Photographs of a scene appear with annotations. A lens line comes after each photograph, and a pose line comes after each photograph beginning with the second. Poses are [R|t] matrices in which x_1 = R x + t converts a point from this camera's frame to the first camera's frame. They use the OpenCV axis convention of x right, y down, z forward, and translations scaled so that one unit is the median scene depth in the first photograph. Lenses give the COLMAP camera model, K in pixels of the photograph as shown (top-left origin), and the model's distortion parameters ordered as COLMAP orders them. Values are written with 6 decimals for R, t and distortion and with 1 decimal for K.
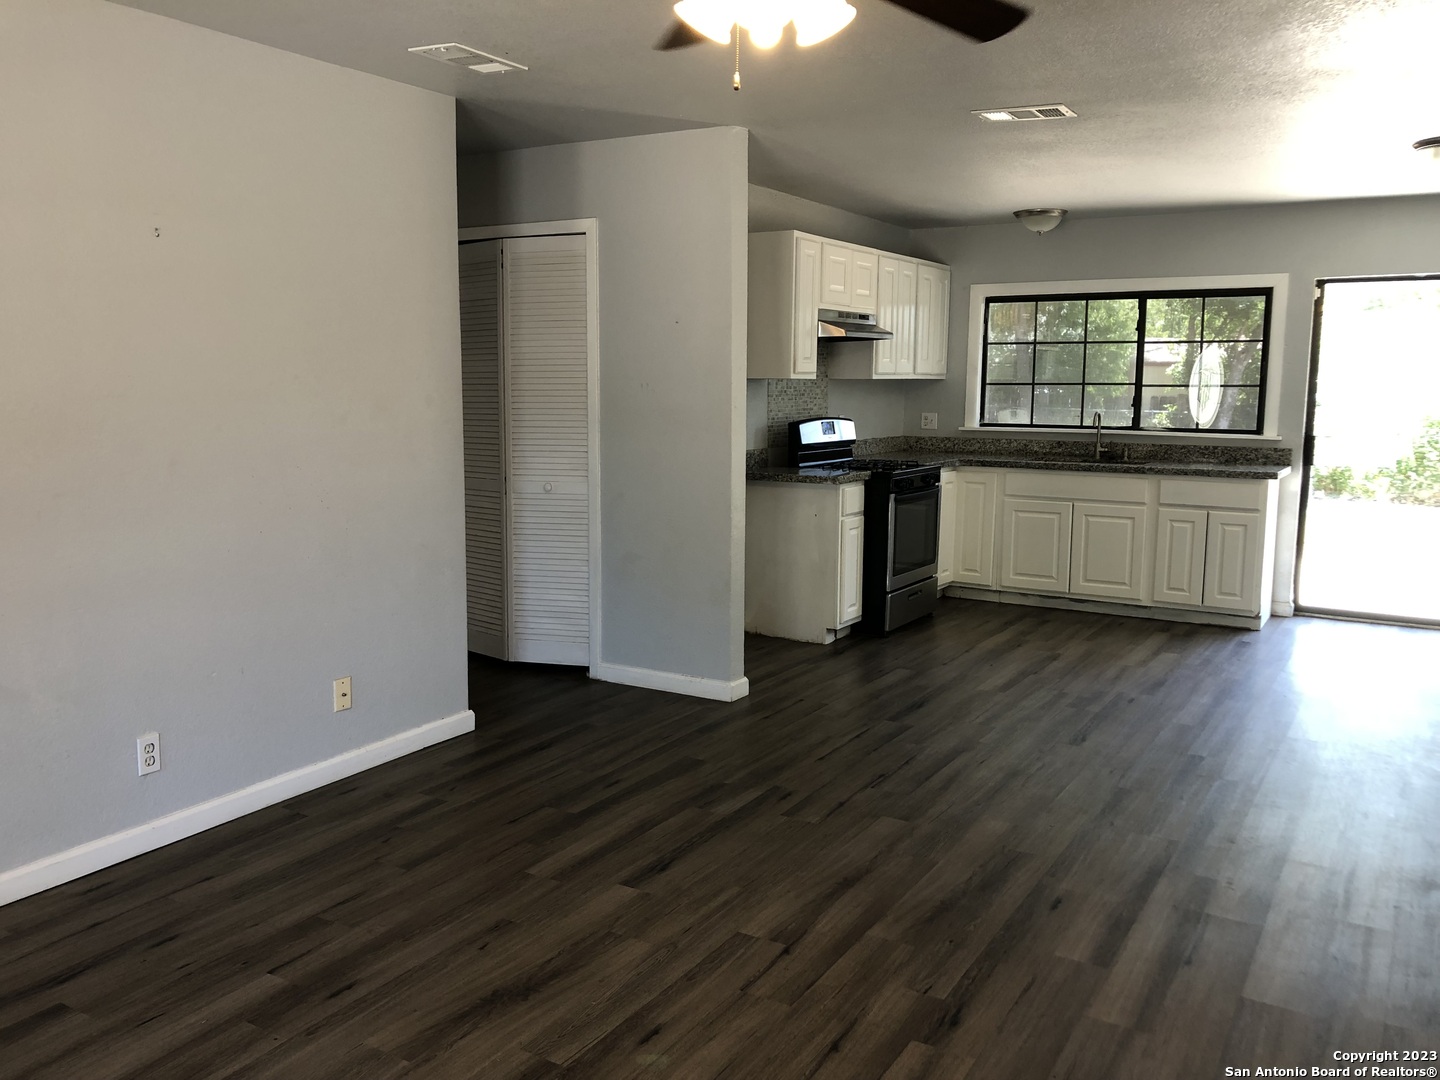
lens RADIAL K [[1194.2, 0, 720.0], [0, 1194.2, 540.0], [0, 0, 1]] dist [0.057336, -0.004025]
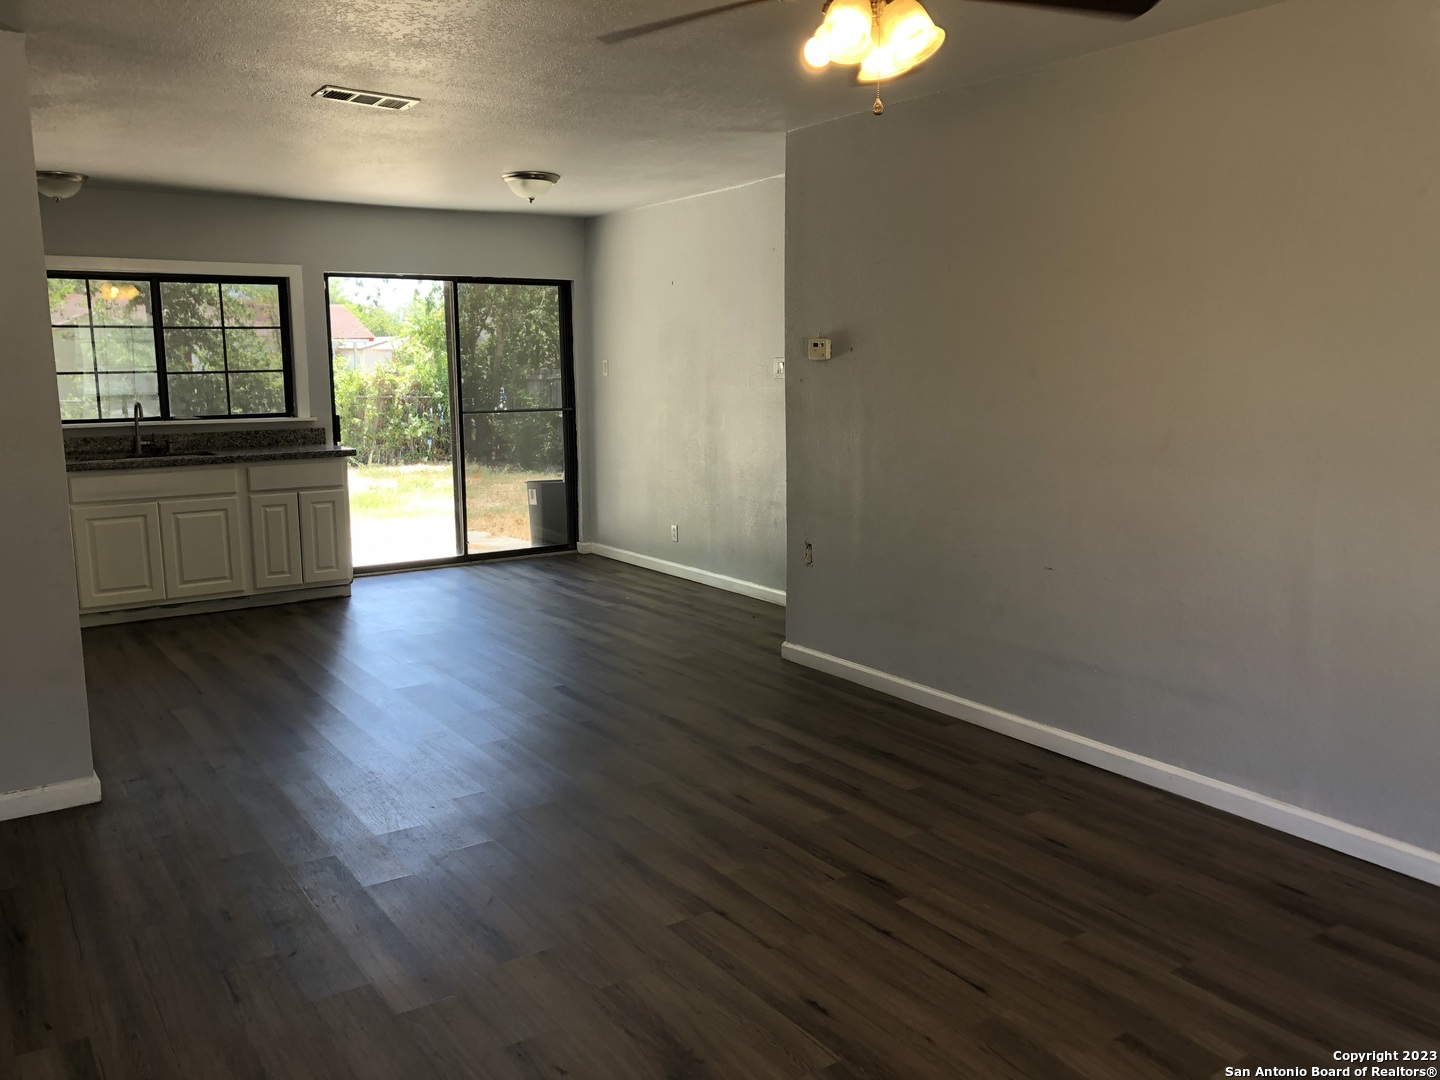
lens RADIAL K [[1189.1, 0, 720.0], [0, 1189.1, 540.0], [0, 0, 1]] dist [0.026748, -0.000615]
pose [[0.426736, -0.153856, 0.891193, -0.369380], [0.141505, 0.984645, 0.102231, -0.038033], [-0.893237, 0.082483, 0.441955, 0.232567]]
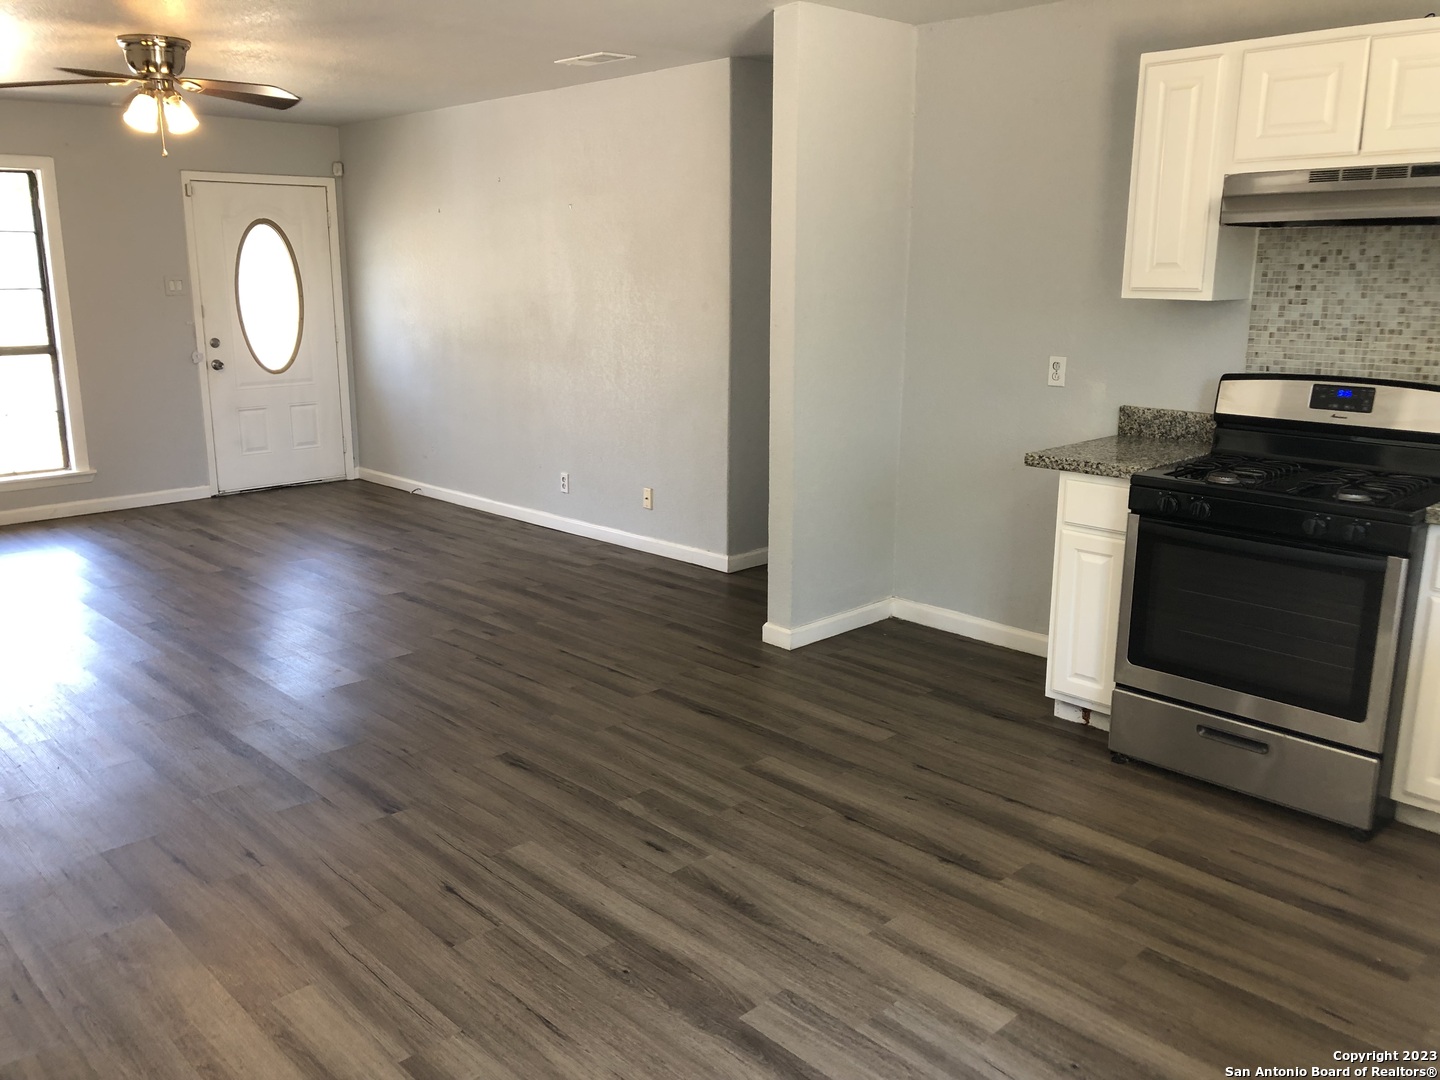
lens RADIAL K [[1189.1, 0, 720.0], [0, 1189.1, 540.0], [0, 0, 1]] dist [0.026748, -0.000615]
pose [[-0.260777, 0.217352, -0.940613, 0.687699], [-0.130088, 0.957528, 0.257327, -0.138300], [0.956594, 0.189467, -0.221426, 0.900341]]
